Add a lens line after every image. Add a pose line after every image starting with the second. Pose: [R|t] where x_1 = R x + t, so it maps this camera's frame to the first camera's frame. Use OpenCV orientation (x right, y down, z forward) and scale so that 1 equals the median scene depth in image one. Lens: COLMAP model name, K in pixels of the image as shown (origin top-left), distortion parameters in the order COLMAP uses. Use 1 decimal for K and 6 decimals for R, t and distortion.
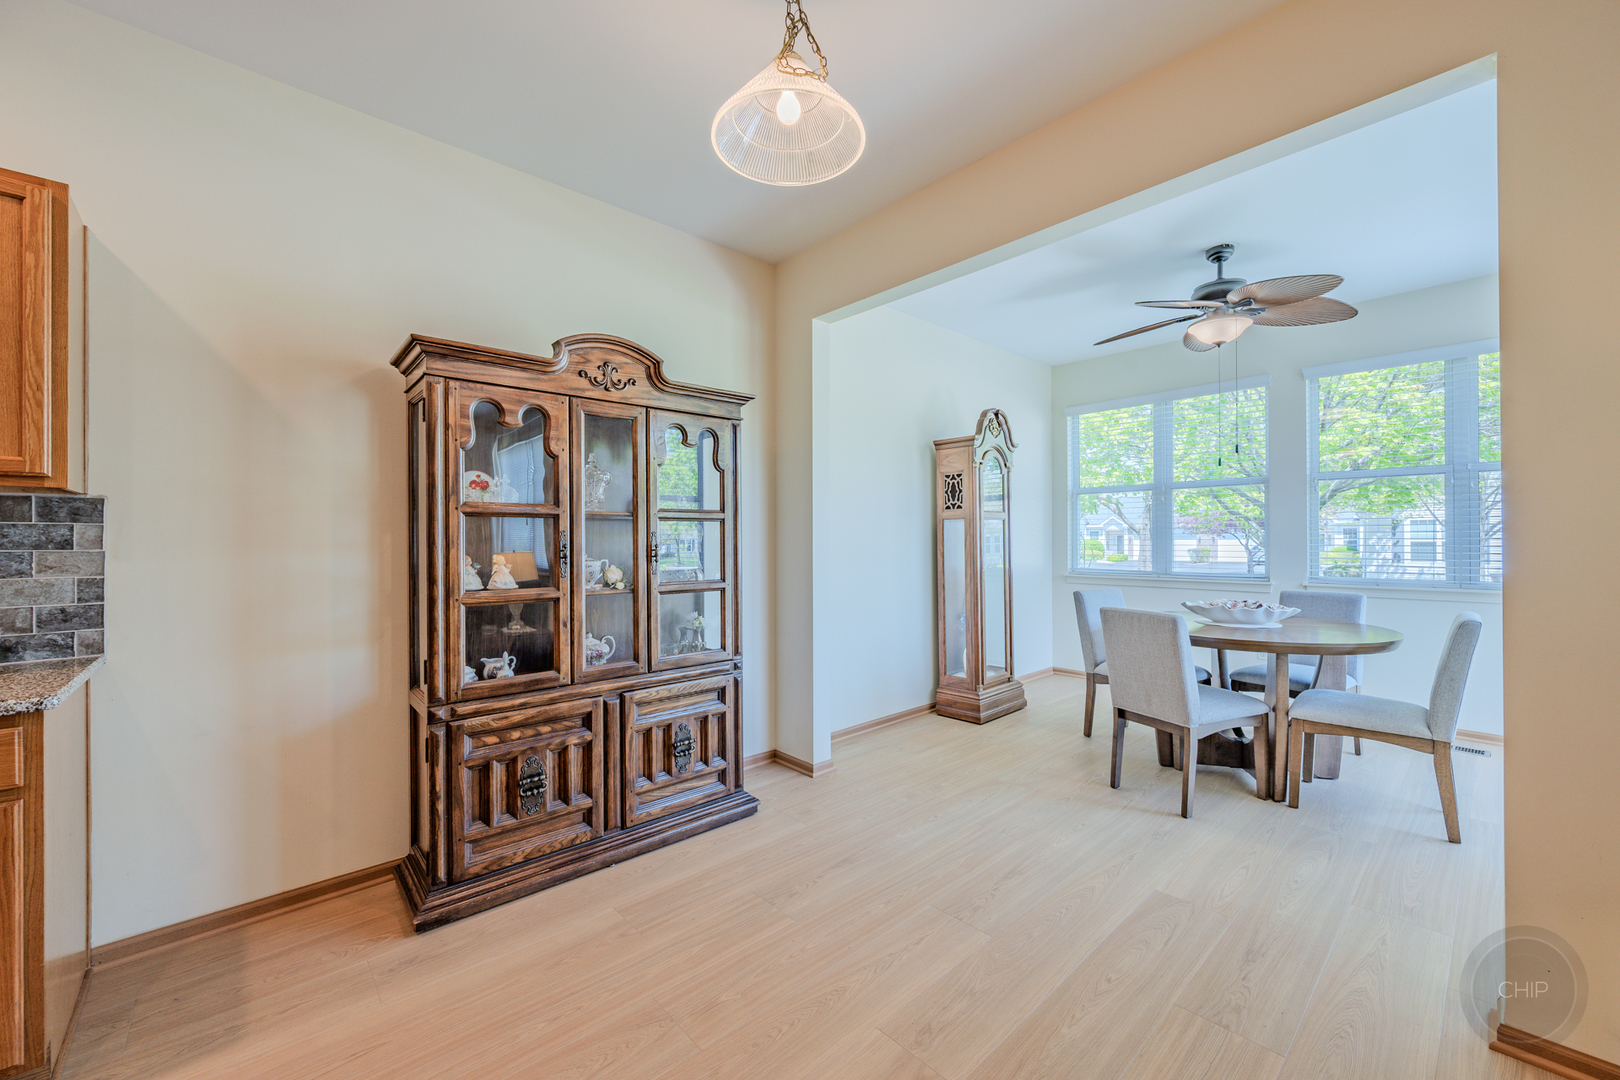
lens RADIAL K [[639.3, 0, 816.9], [0, 639.3, 536.2], [0, 0, 1]] dist [0.002752, 0.000155]
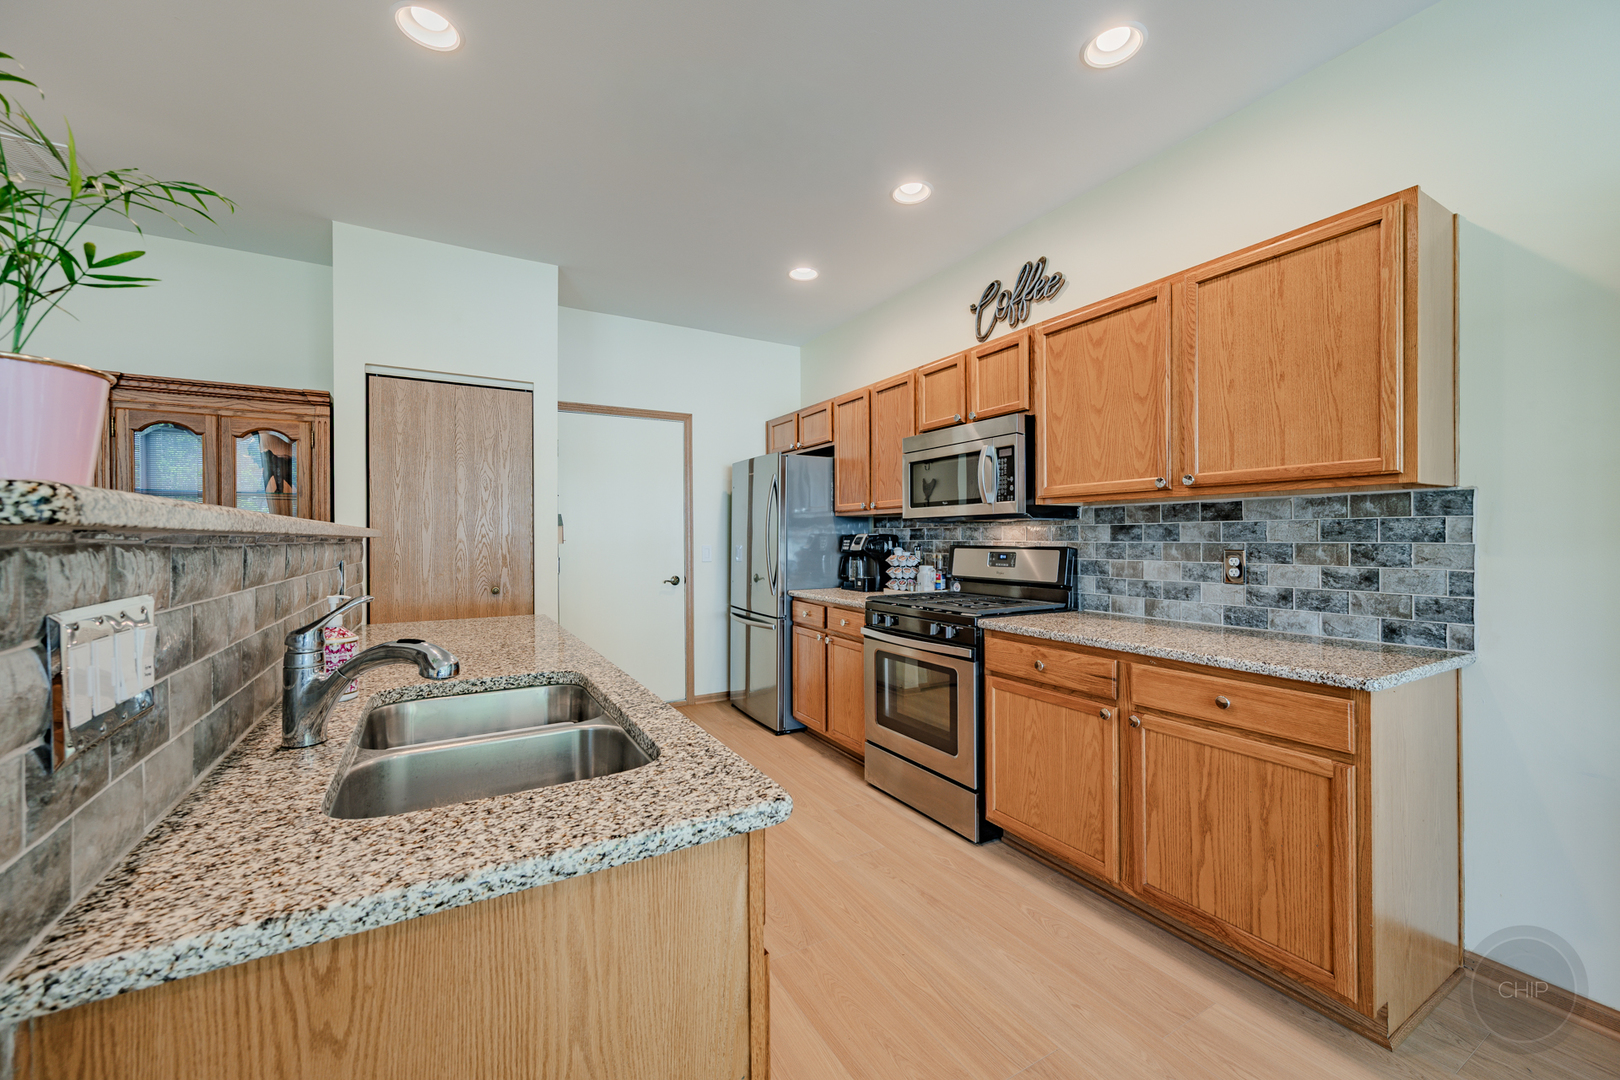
lens RADIAL K [[639.3, 0, 811.9], [0, 639.3, 538.8], [0, 0, 1]] dist [0.002752, 0.000155]
pose [[-0.219527, 0.005864, -0.975589, 0.030602], [0.011046, 0.999933, 0.003525, 0.000716], [0.975544, -0.010003, -0.219577, 0.188373]]
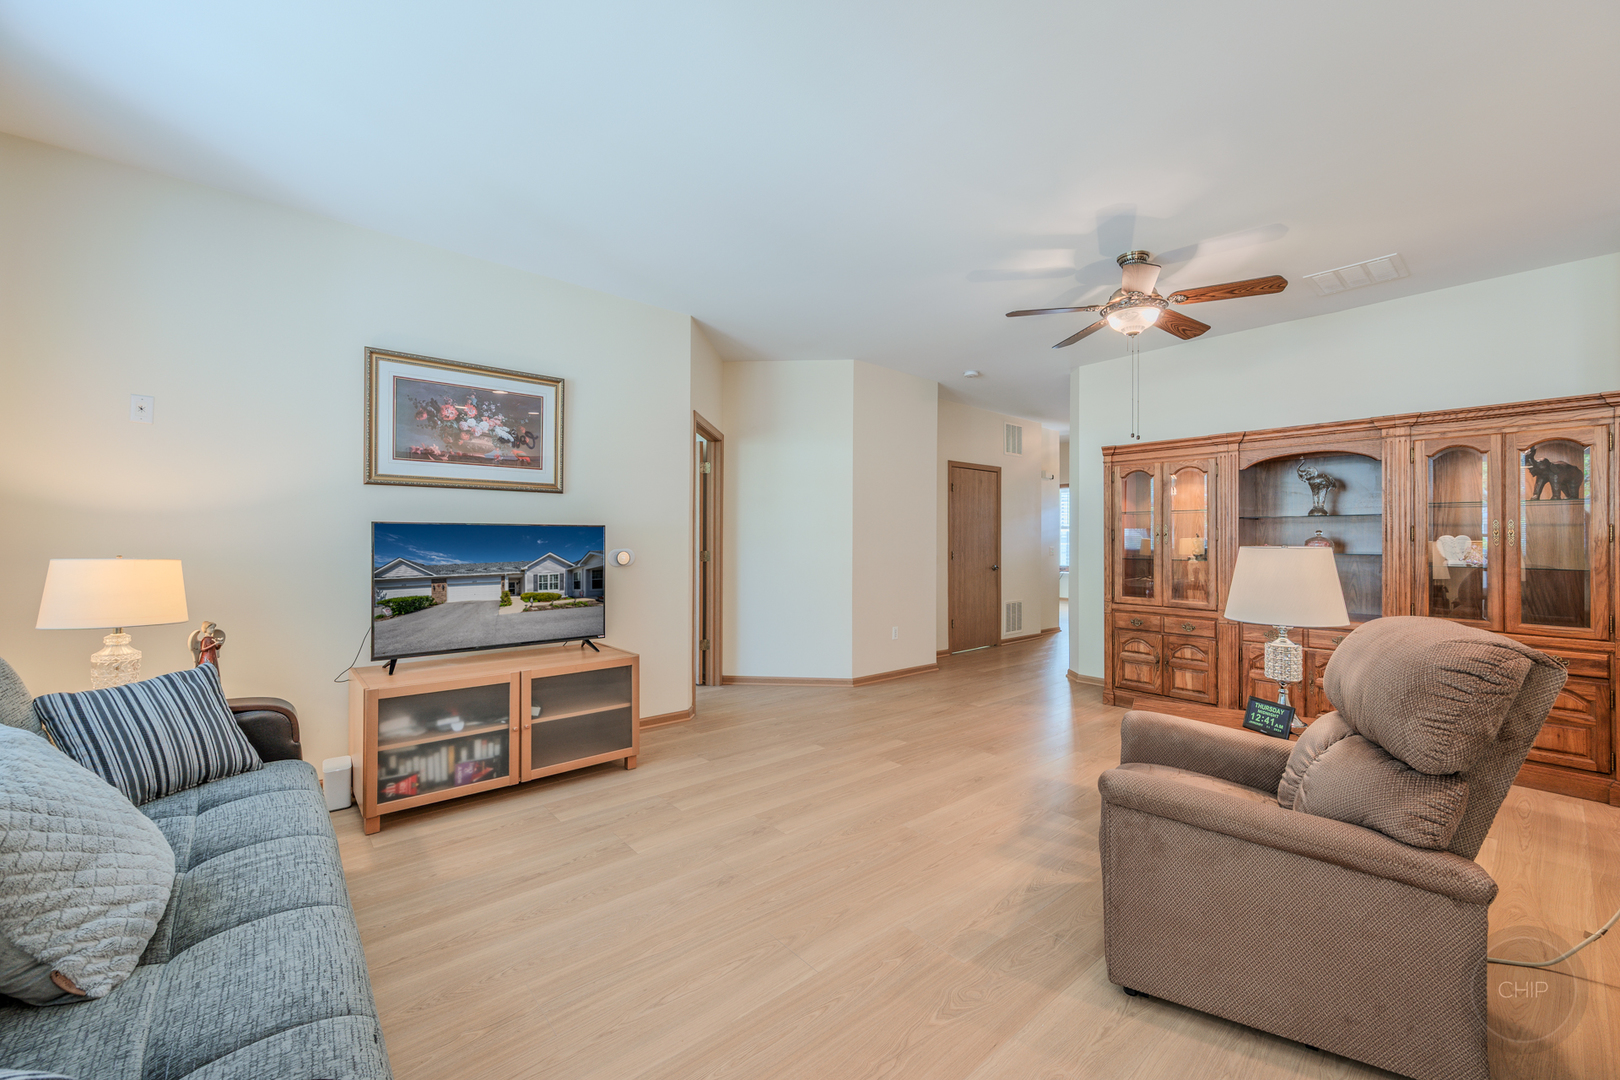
lens RADIAL K [[639.3, 0, 817.1], [0, 639.3, 533.2], [0, 0, 1]] dist [0.002752, 0.000155]
pose [[-0.999495, 0.001140, 0.031749, 0.500731], [0.000554, 0.999829, -0.018460, -0.005803], [-0.031765, -0.018433, -0.999325, 0.226231]]
